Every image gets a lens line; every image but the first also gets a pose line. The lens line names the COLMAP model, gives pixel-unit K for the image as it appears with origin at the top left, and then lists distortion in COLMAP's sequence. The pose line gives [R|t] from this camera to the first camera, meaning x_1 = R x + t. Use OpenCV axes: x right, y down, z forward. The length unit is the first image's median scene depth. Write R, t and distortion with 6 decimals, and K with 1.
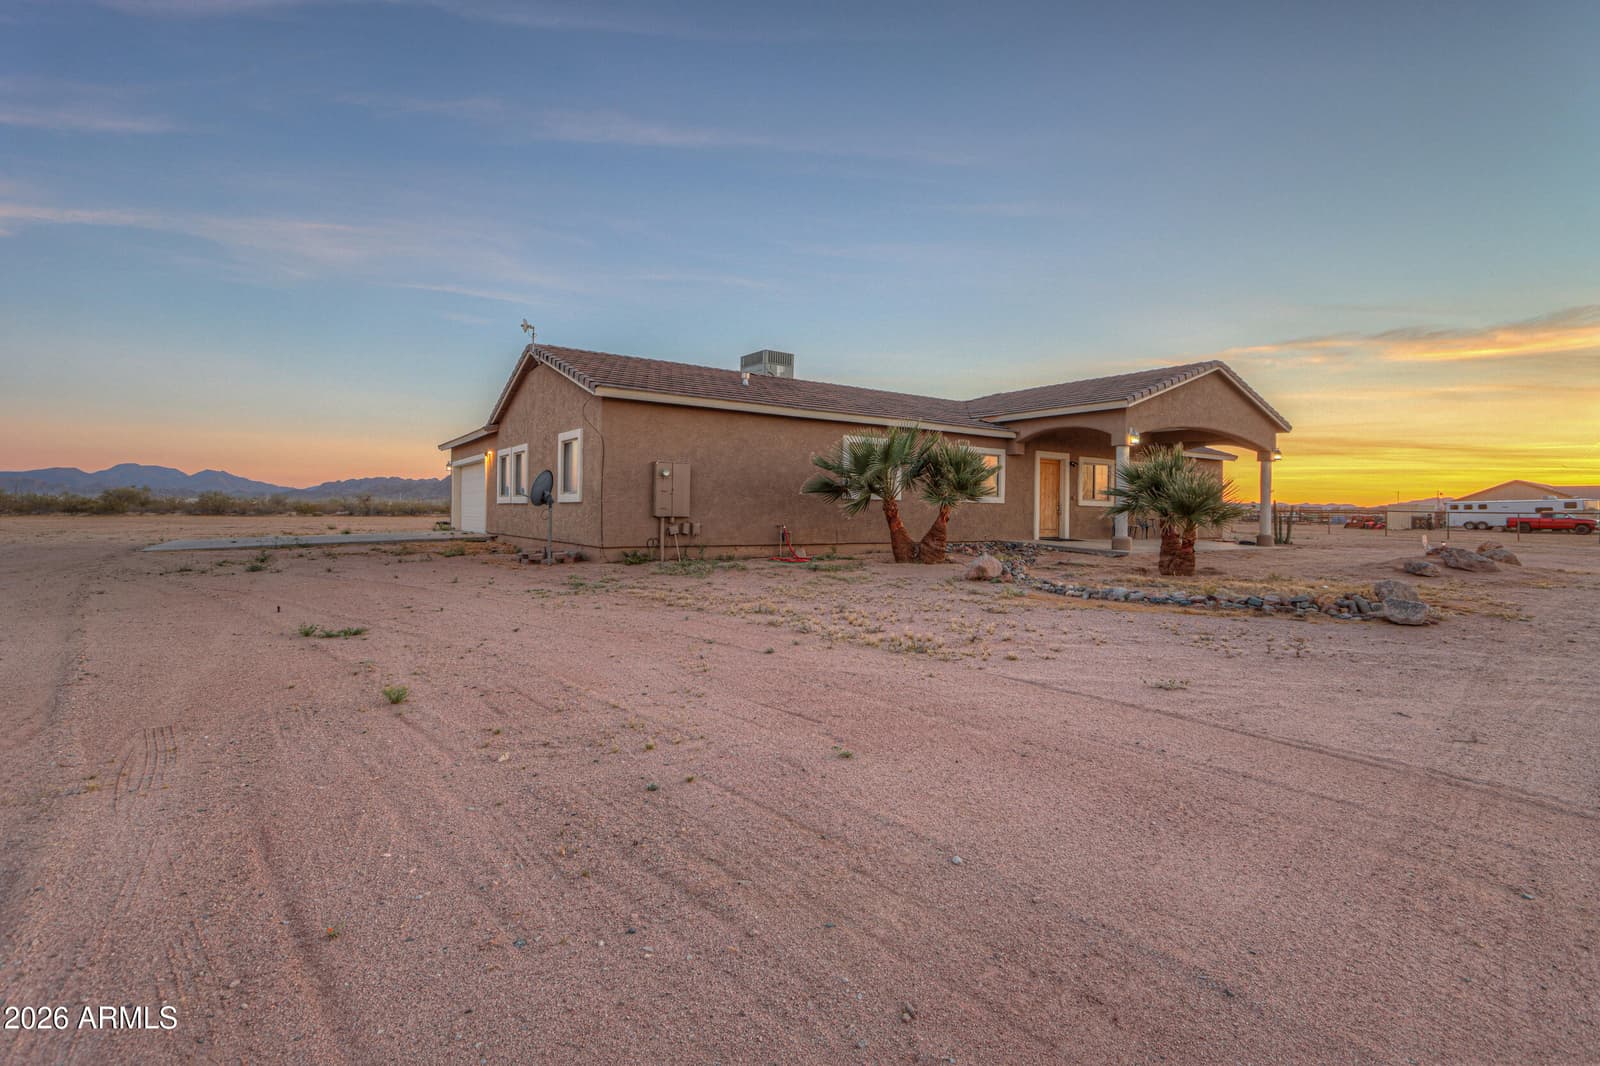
lens RADIAL K [[752.1, 0, 805.5], [0, 752.1, 502.5], [0, 0, 1]] dist [-0.000793, -0.005398]
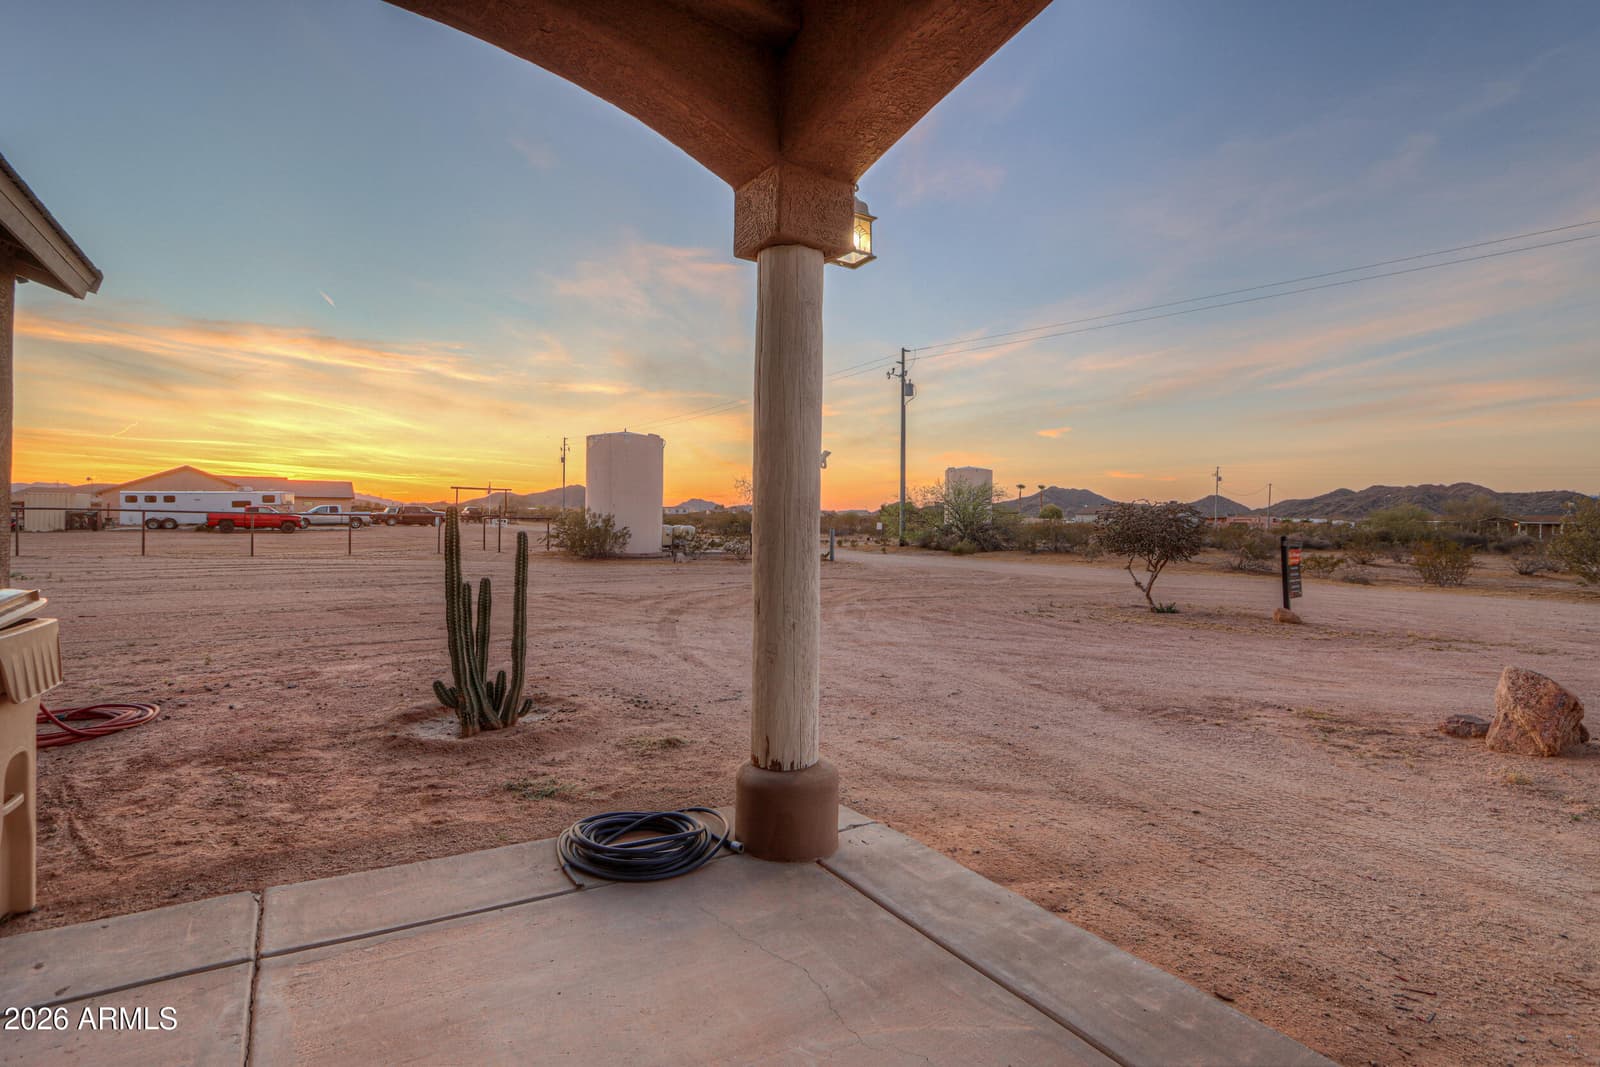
lens RADIAL K [[752.1, 0, 805.5], [0, 752.1, 503.0], [0, 0, 1]] dist [-0.000793, -0.005398]
pose [[0.026542, -0.001458, 0.999647, 0.546008], [-0.016752, 0.999858, 0.001903, -0.009168], [-0.999507, -0.016796, 0.026514, 1.173483]]
